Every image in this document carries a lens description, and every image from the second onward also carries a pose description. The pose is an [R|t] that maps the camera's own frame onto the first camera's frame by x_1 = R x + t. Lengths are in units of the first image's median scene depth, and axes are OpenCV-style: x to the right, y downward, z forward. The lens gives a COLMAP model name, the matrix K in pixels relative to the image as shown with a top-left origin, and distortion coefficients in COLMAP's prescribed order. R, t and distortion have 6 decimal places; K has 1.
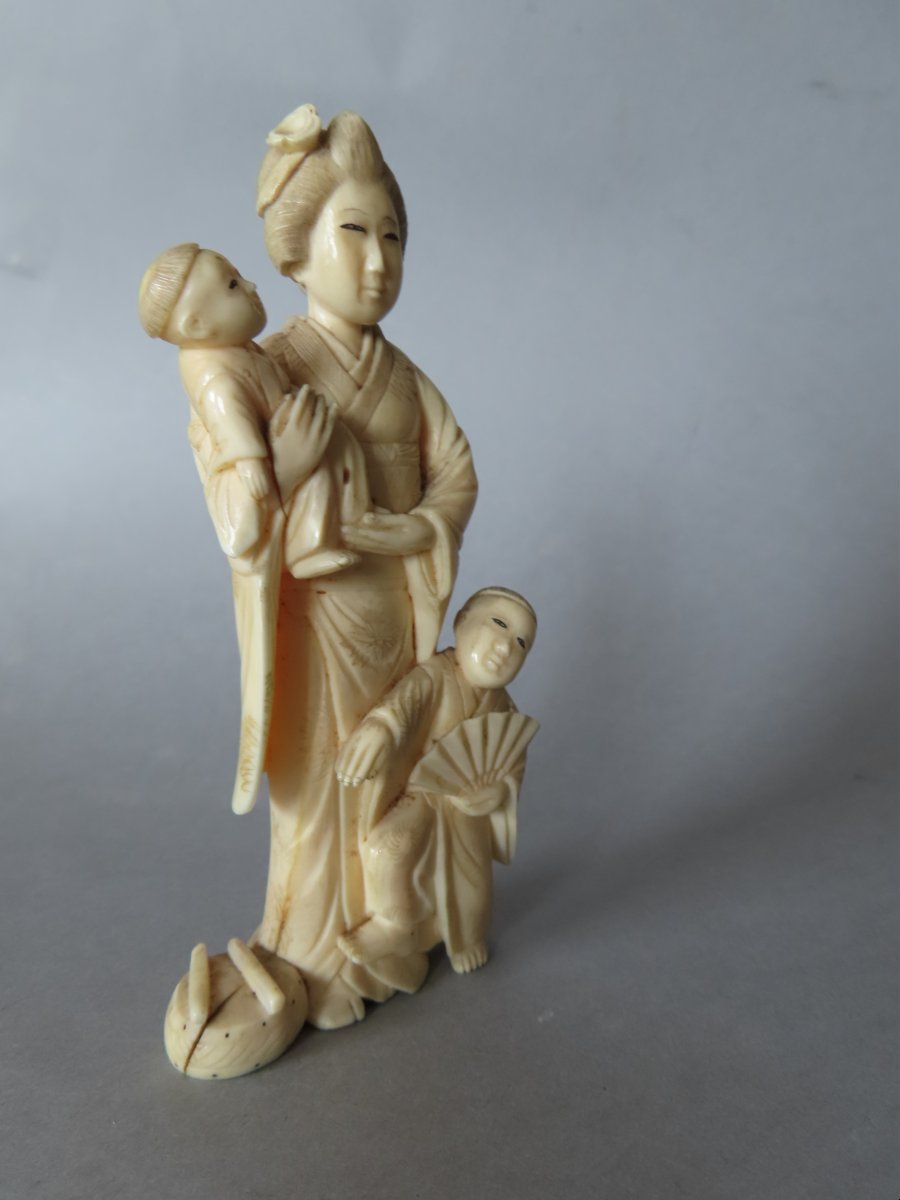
lens RADIAL K [[851.5, 0, 445.8], [0, 851.5, 601.9], [0, 0, 1]] dist [-0.007674, -0.004852]
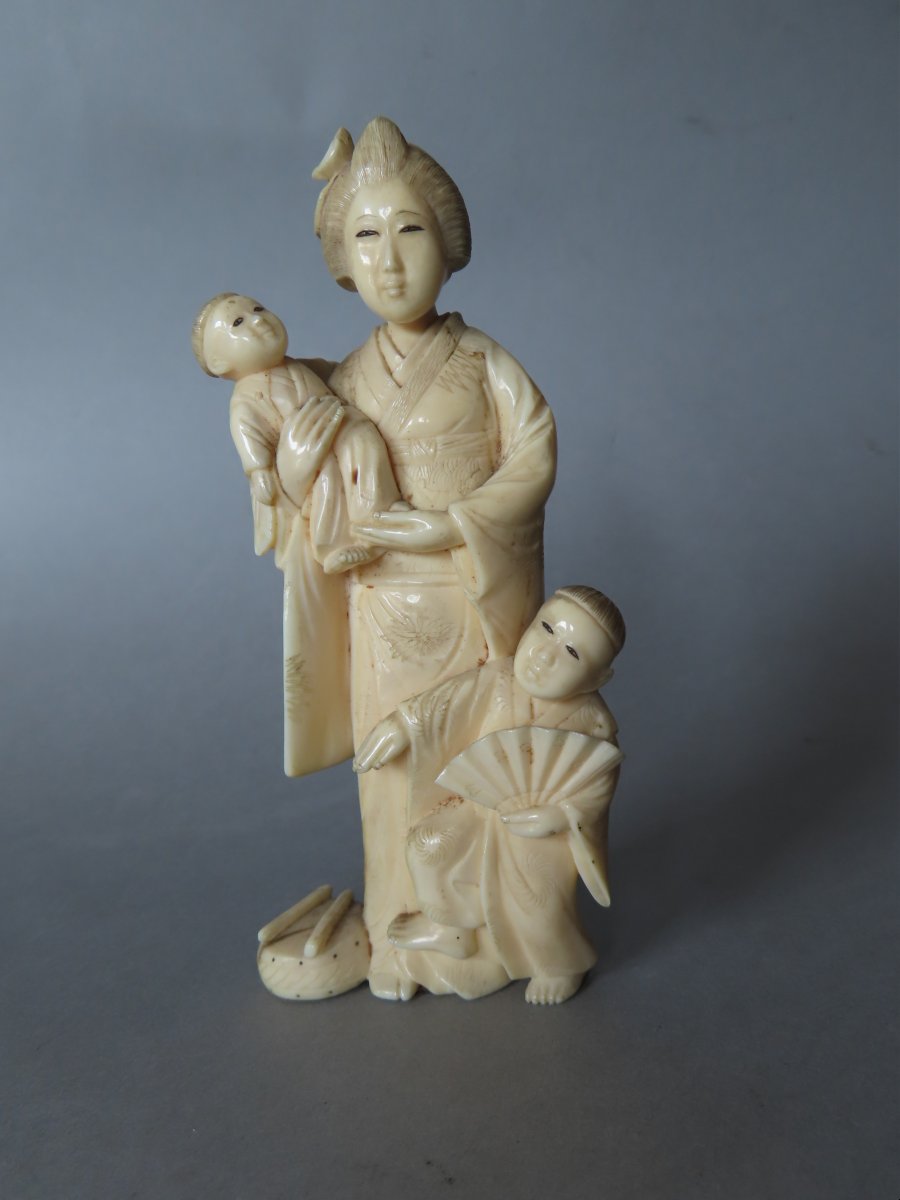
lens RADIAL K [[851.5, 0, 445.8], [0, 851.5, 601.9], [0, 0, 1]] dist [-0.007674, -0.004852]
pose [[0.675057, 0.047145, -0.736258, 0.675439], [-0.026832, 0.998865, 0.039358, -0.035484], [0.737278, -0.006814, 0.675555, 0.343208]]
